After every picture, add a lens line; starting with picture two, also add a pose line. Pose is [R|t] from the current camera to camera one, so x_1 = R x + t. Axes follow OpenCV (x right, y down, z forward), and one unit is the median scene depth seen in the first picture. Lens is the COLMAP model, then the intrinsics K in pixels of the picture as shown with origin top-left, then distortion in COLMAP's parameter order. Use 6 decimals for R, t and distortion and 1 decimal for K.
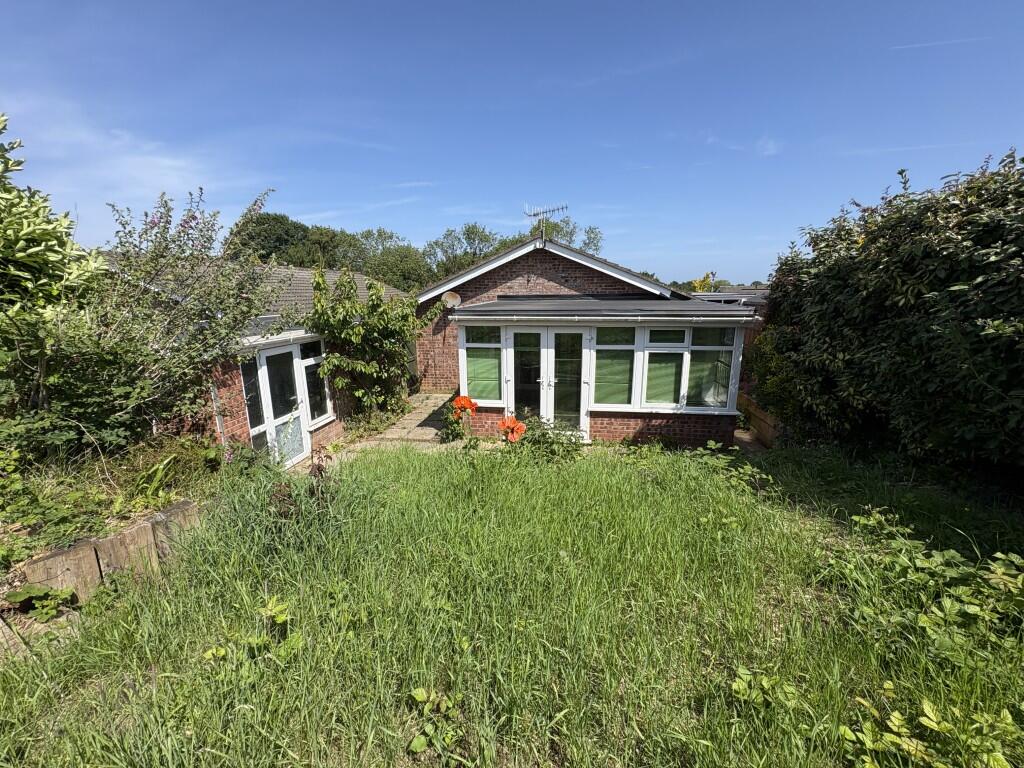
lens RADIAL K [[409.0, 0, 512.1], [0, 409.0, 380.9], [0, 0, 1]] dist [0.006910, 0.000269]
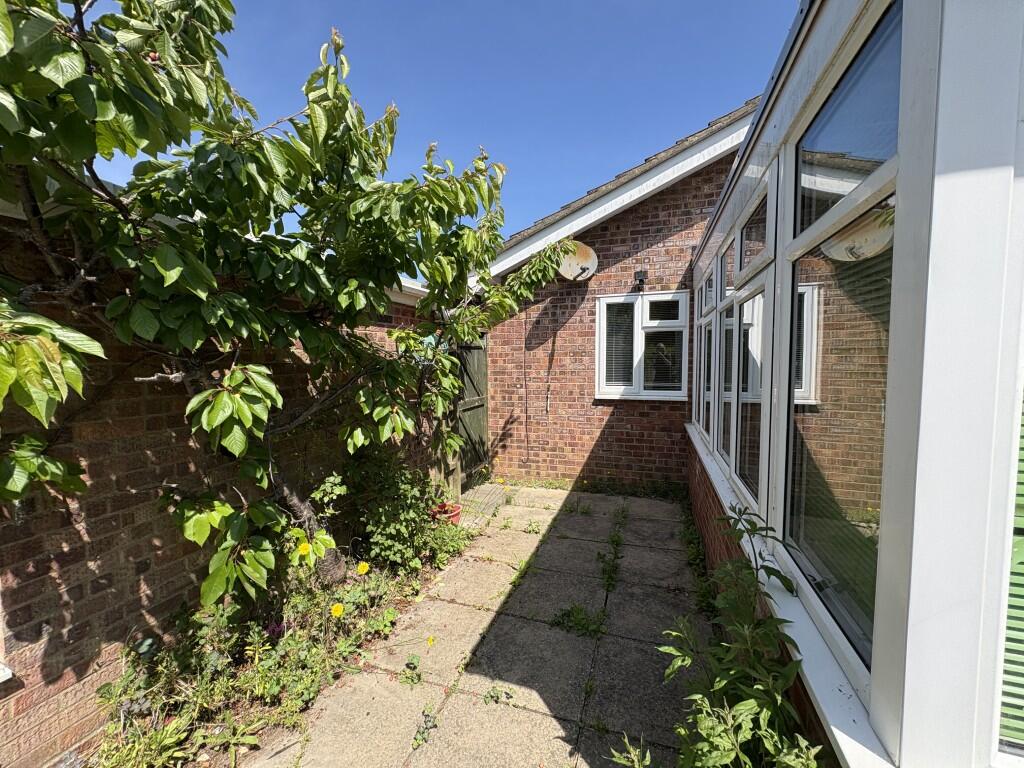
lens RADIAL K [[409.0, 0, 514.1], [0, 409.0, 383.8], [0, 0, 1]] dist [0.006910, 0.000269]
pose [[0.984446, 0.014179, -0.175113, -0.204147], [-0.040158, 0.988511, -0.145717, -0.018470], [0.171035, 0.150483, 0.973705, 0.915994]]
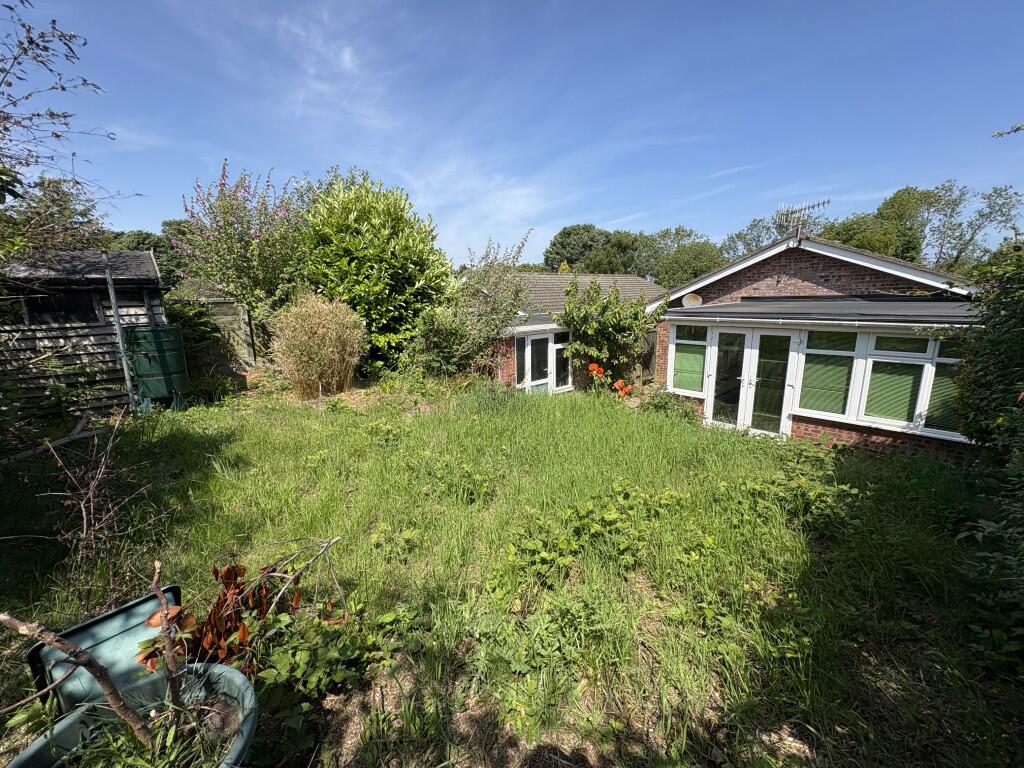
lens RADIAL K [[409.0, 0, 510.3], [0, 409.0, 384.2], [0, 0, 1]] dist [0.006910, 0.000269]
pose [[0.776267, 0.126912, -0.617497, 0.264832], [-0.119474, 0.991391, 0.053565, 0.028836], [0.618980, 0.032194, 0.784747, -0.213591]]
